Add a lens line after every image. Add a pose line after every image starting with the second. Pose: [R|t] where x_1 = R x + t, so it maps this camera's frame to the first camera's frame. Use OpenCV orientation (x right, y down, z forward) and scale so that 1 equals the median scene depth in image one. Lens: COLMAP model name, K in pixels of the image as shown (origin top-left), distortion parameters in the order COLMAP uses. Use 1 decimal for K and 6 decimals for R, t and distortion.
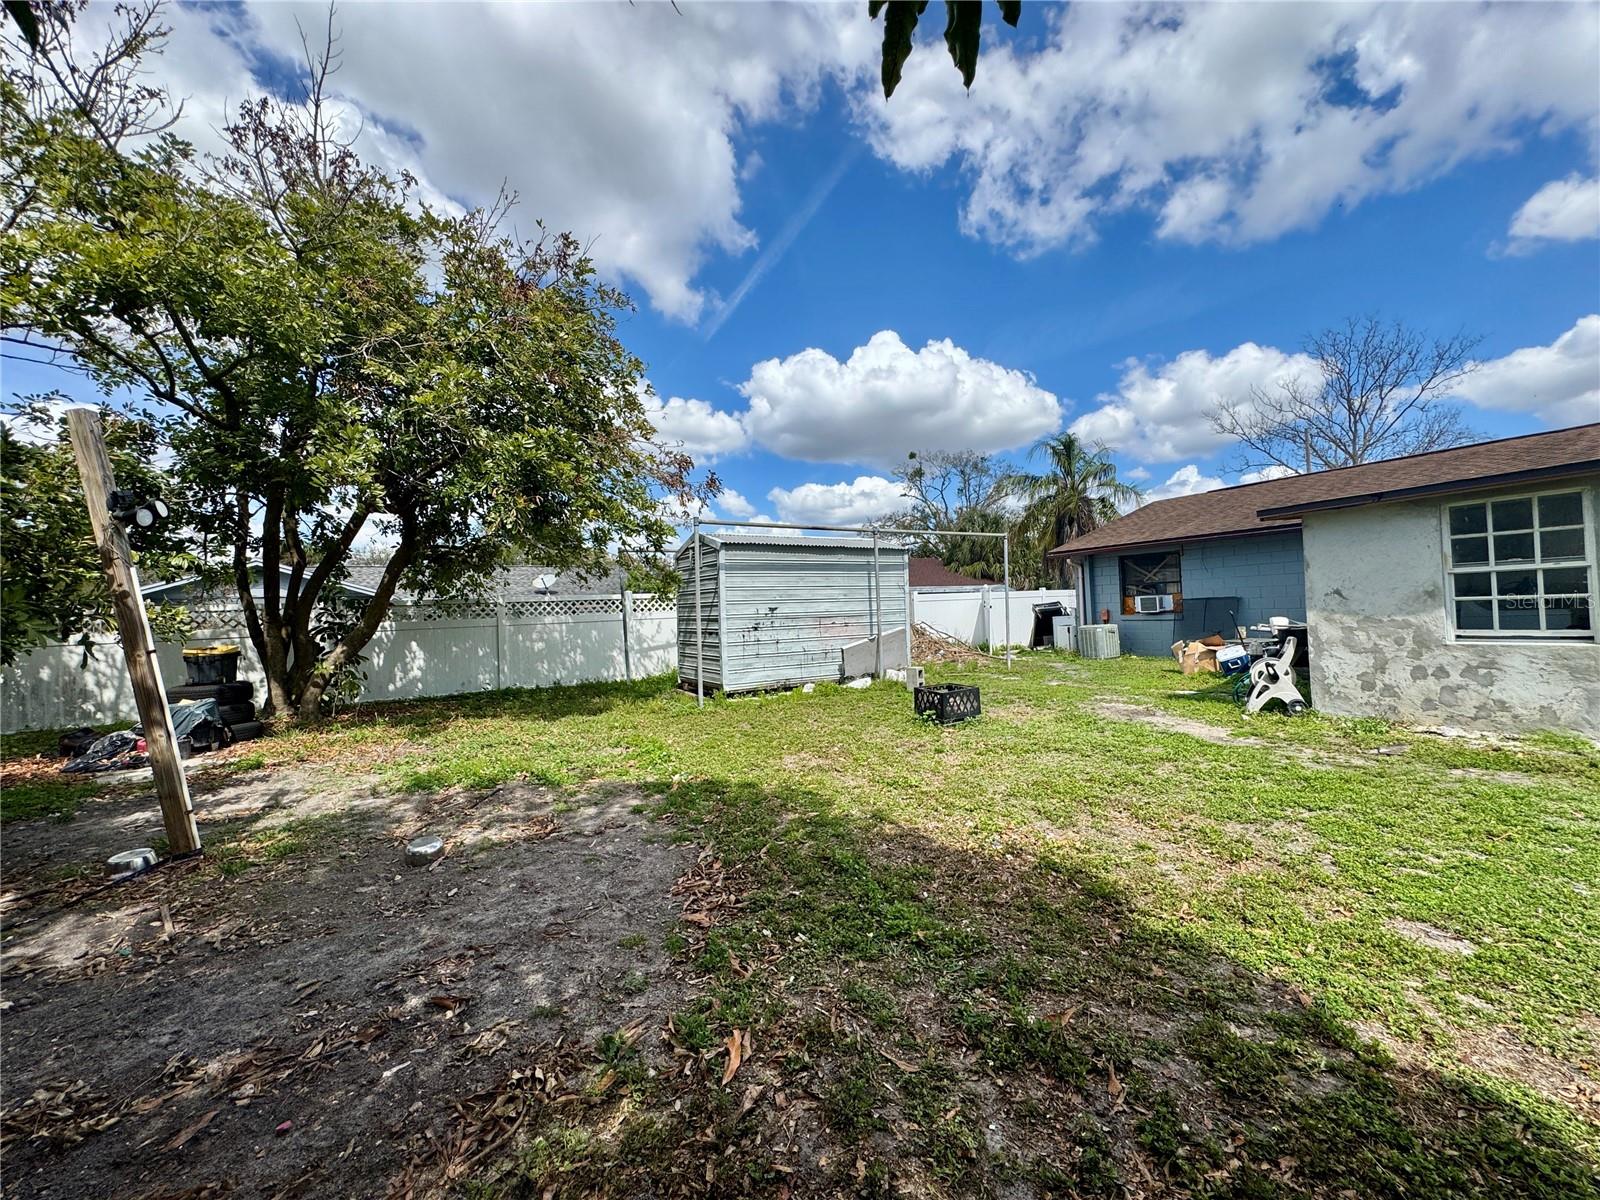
lens RADIAL K [[633.2, 0, 807.6], [0, 633.2, 605.0], [0, 0, 1]] dist [-0.002108, 0.000801]
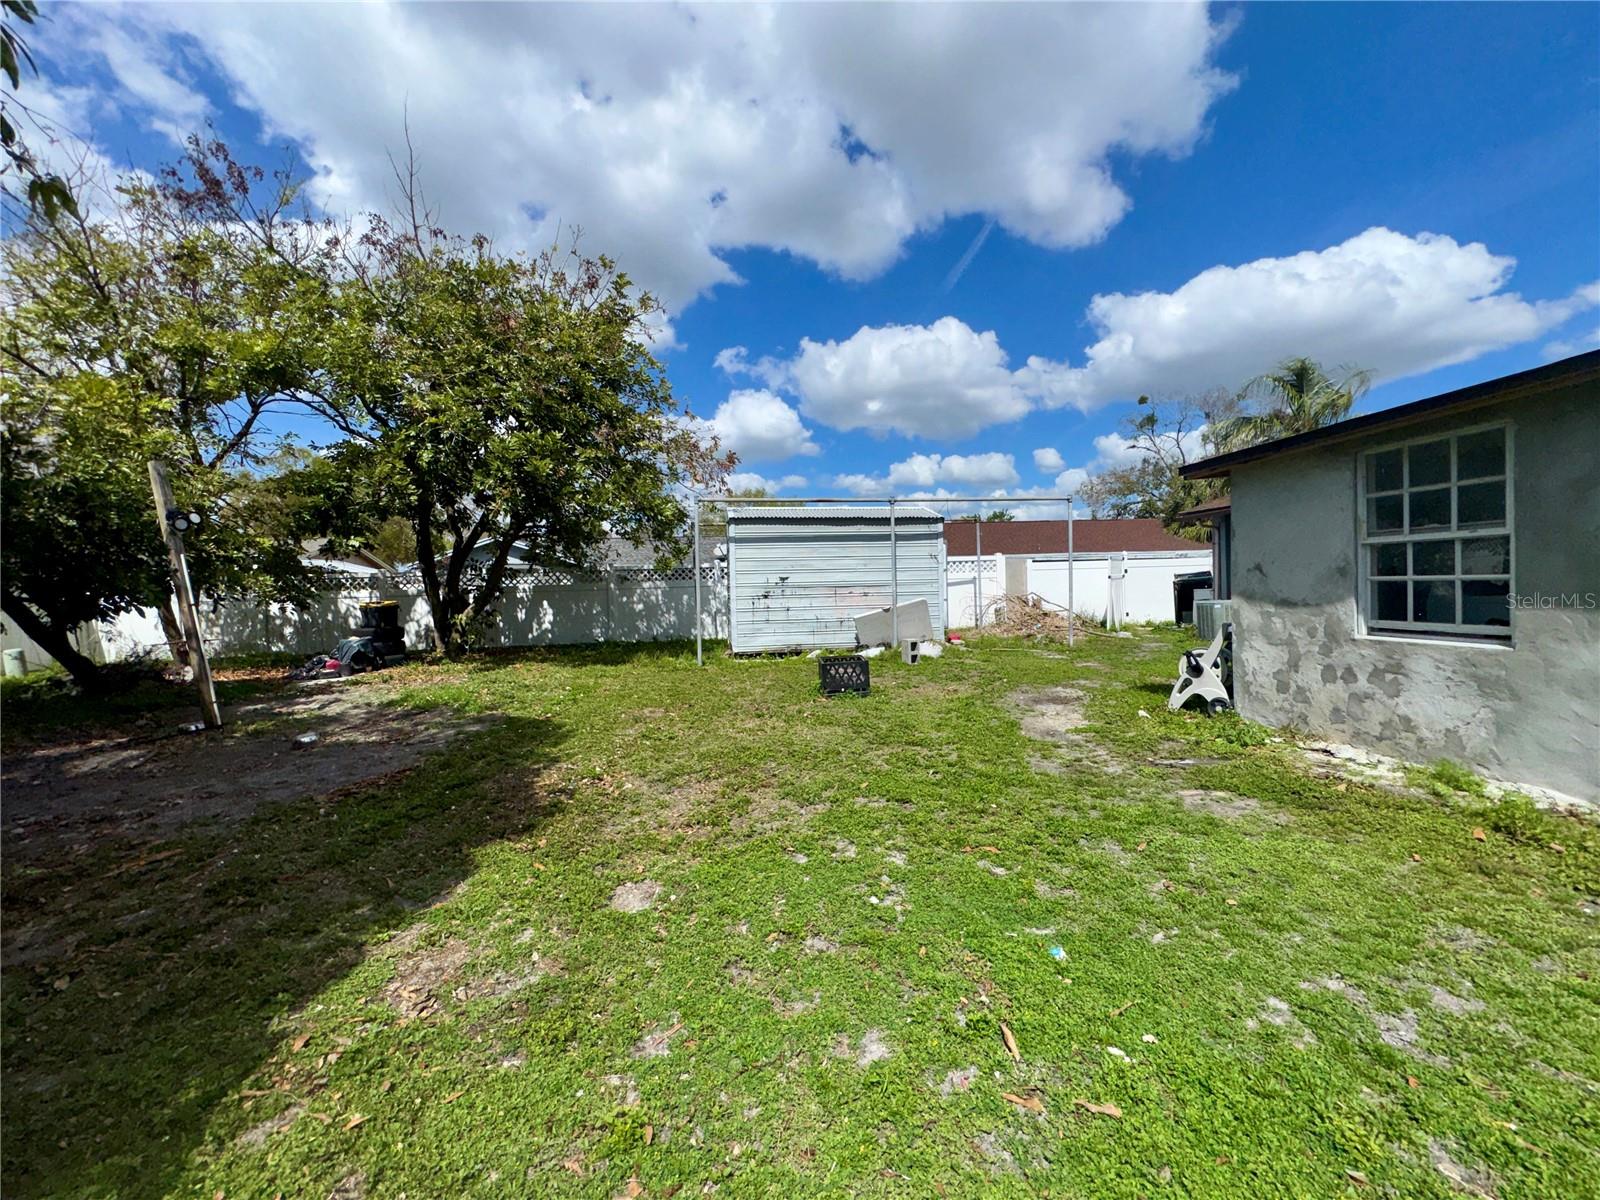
lens RADIAL K [[633.2, 0, 803.5], [0, 633.2, 599.4], [0, 0, 1]] dist [-0.002108, 0.000801]
pose [[0.923177, 0.022997, -0.383688, 0.403495], [-0.004881, 0.998829, 0.048123, -0.010356], [0.384345, -0.042553, 0.922208, 0.029446]]
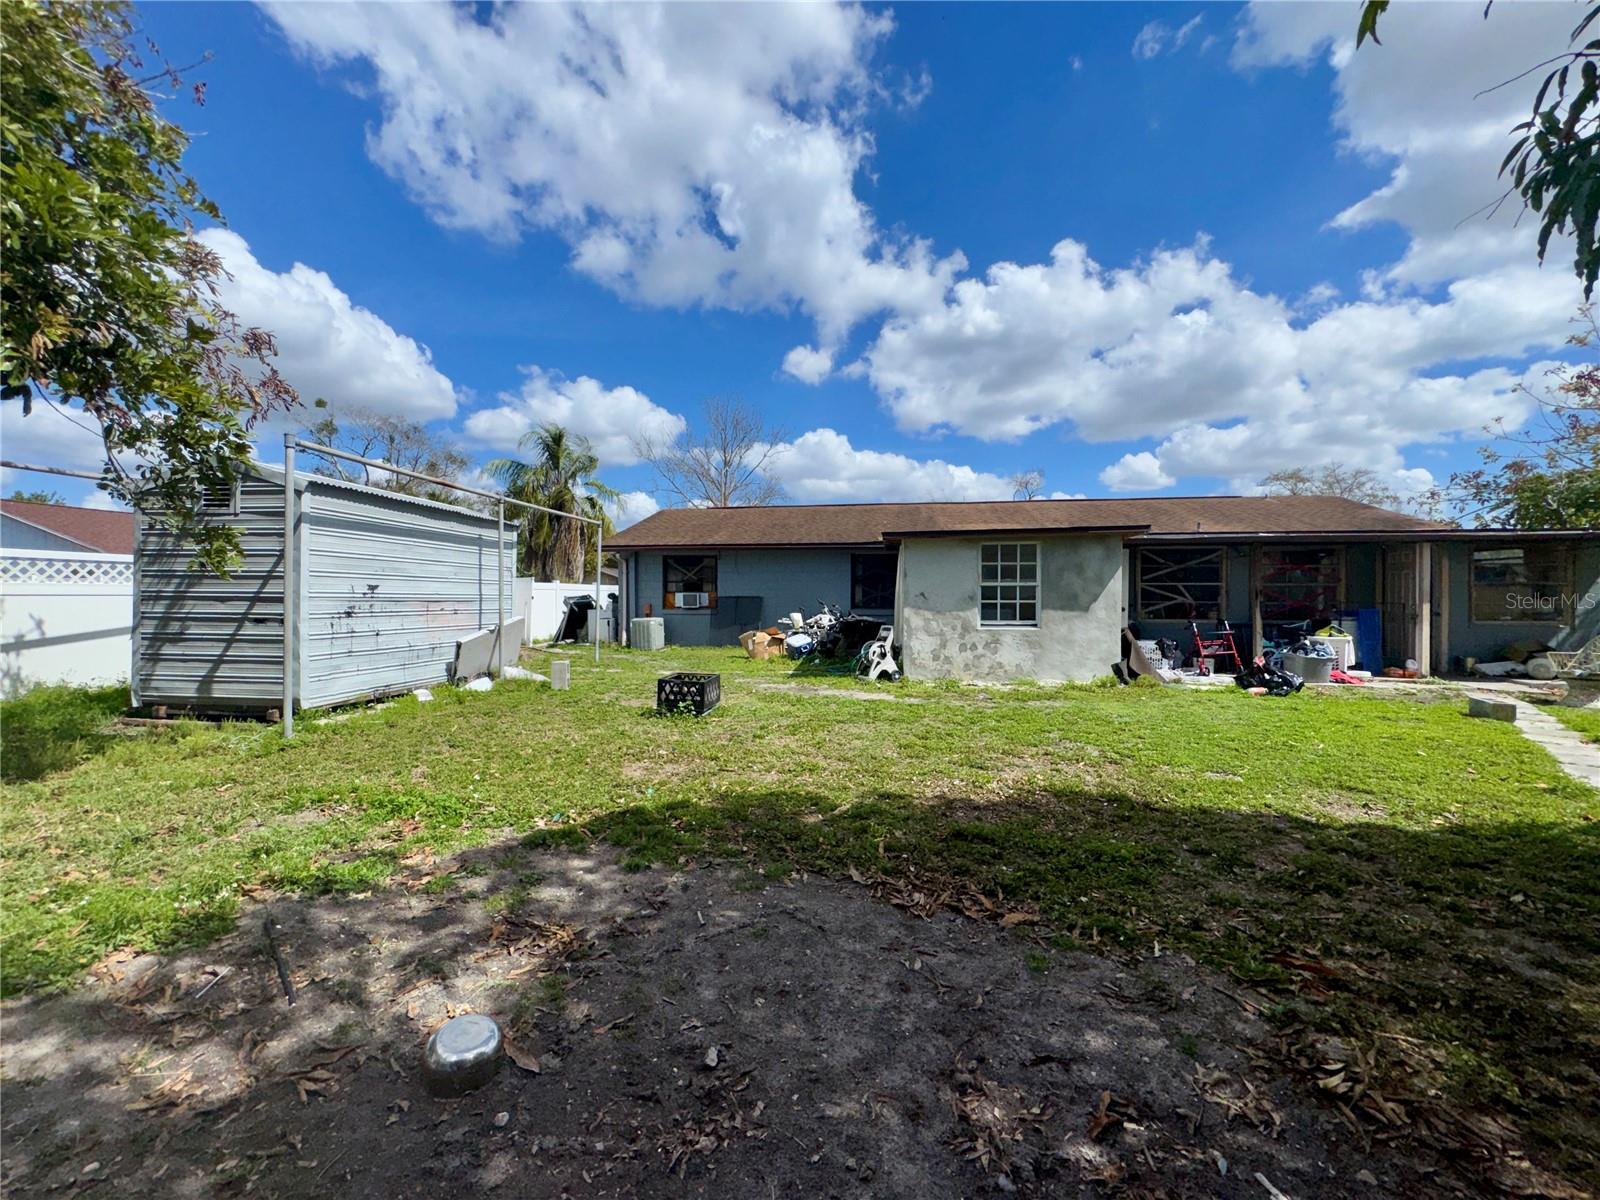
lens RADIAL K [[633.2, 0, 794.0], [0, 633.2, 592.3], [0, 0, 1]] dist [-0.002108, 0.000801]
pose [[0.633741, 0.045252, 0.772221, -0.317134], [-0.033060, 0.998960, -0.031407, 0.019689], [-0.772839, -0.005625, 0.634578, 0.195313]]
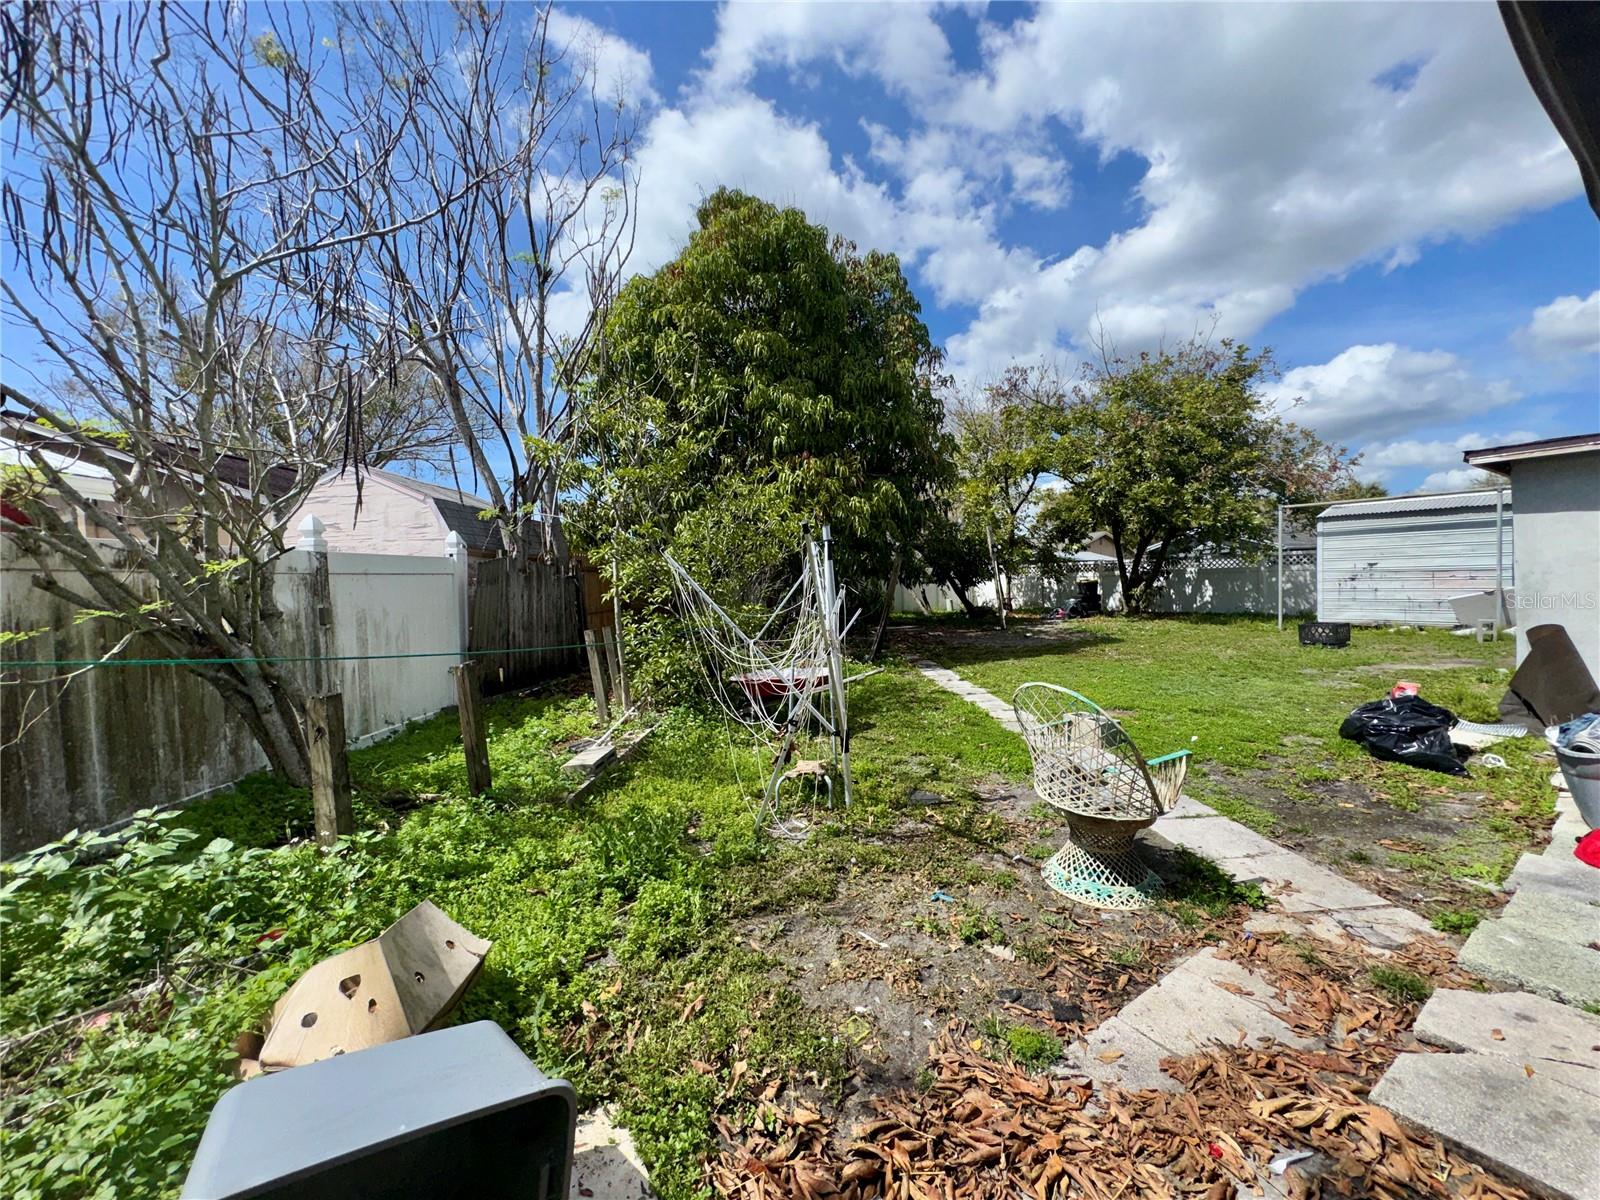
lens RADIAL K [[646.1, 0, 798.5], [0, 646.1, 606.5], [0, 0, 1]] dist [-0.002025, -0.000153]
pose [[0.061353, 0.074401, -0.995339, 1.219836], [0.034495, 0.996464, 0.076611, -0.049263], [0.997520, -0.039035, 0.058570, -0.234459]]
